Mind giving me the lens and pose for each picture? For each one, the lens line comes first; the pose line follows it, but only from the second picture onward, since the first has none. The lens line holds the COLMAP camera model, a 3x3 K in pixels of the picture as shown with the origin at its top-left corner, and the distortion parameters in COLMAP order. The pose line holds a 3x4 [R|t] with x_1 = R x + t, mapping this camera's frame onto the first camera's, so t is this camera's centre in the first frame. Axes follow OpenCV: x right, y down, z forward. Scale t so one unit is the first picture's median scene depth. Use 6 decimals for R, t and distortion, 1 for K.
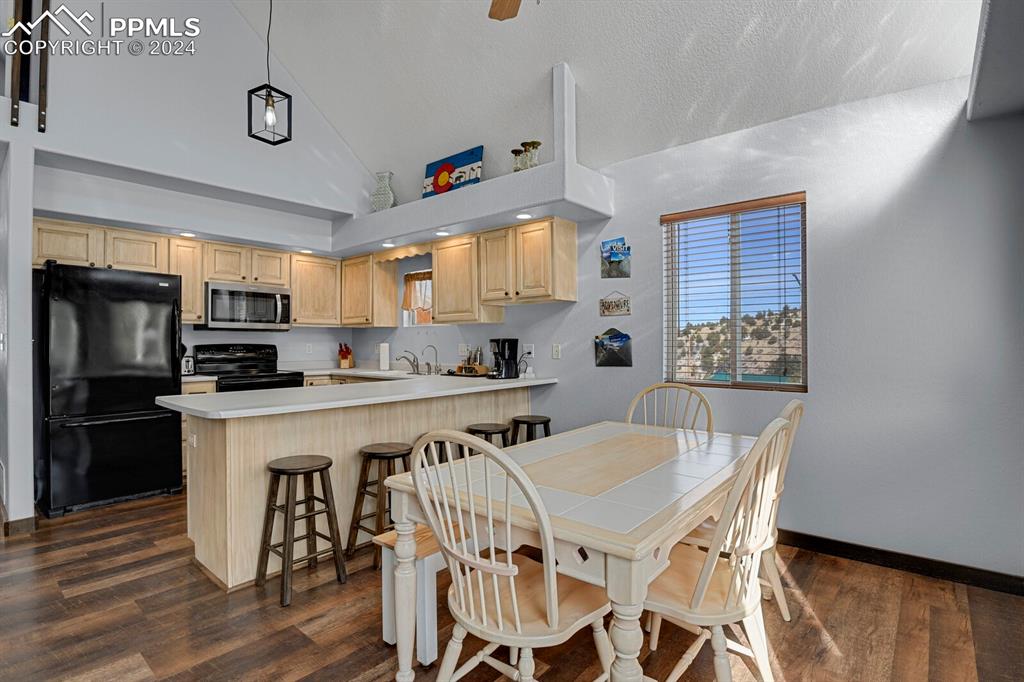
lens RADIAL K [[499.4, 0, 507.6], [0, 499.4, 340.3], [0, 0, 1]] dist [-0.023787, -0.005922]
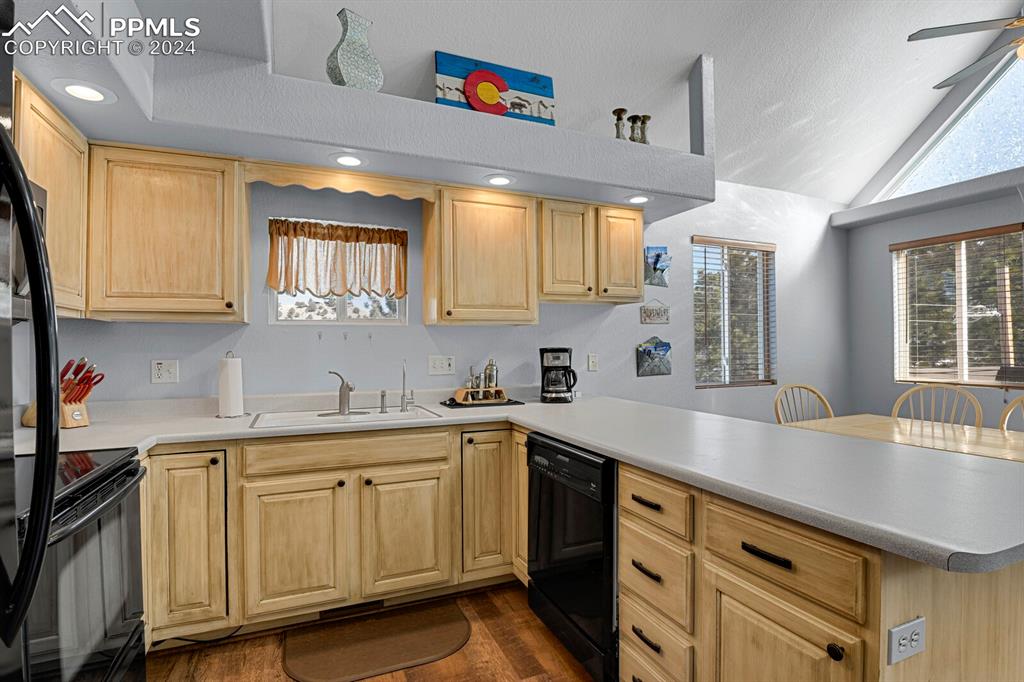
lens RADIAL K [[499.4, 0, 540.7], [0, 499.4, 344.1], [0, 0, 1]] dist [-0.023787, -0.005922]
pose [[0.420584, 0.003465, 0.907247, -0.695023], [0.004304, 0.999974, -0.005815, -0.004404], [-0.907243, 0.006350, 0.420558, 0.707510]]
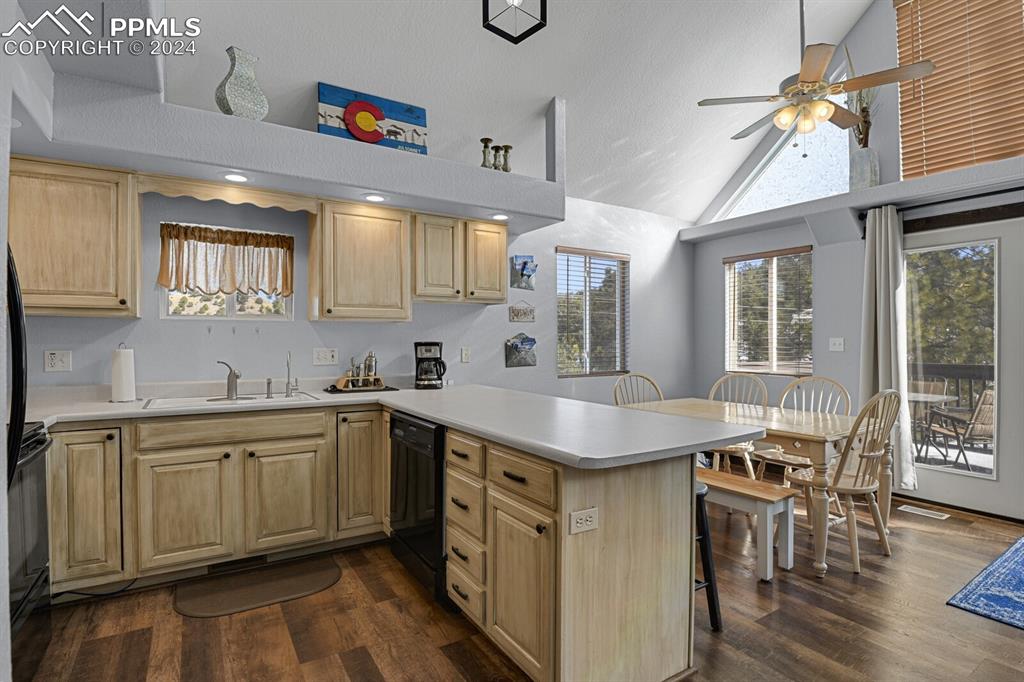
lens RADIAL K [[499.4, 0, 531.7], [0, 499.4, 343.6], [0, 0, 1]] dist [-0.023787, -0.005922]
pose [[0.280500, -0.002351, 0.959851, -0.787208], [-0.002222, 0.999993, 0.003099, -0.003224], [-0.959852, -0.003002, 0.280492, 0.588361]]
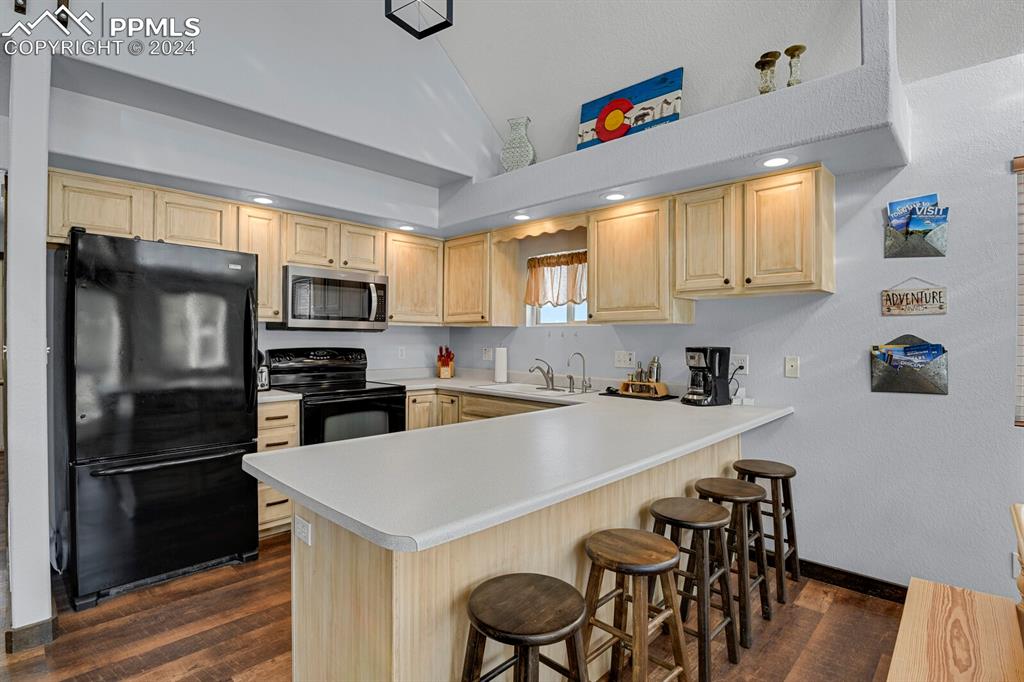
lens RADIAL K [[499.4, 0, 506.9], [0, 499.4, 340.5], [0, 0, 1]] dist [-0.023787, -0.005922]
pose [[0.997916, 0.009399, -0.063831, -0.243281], [-0.008781, 0.999912, 0.009962, -0.016759], [0.063919, -0.009381, 0.997911, 0.293048]]
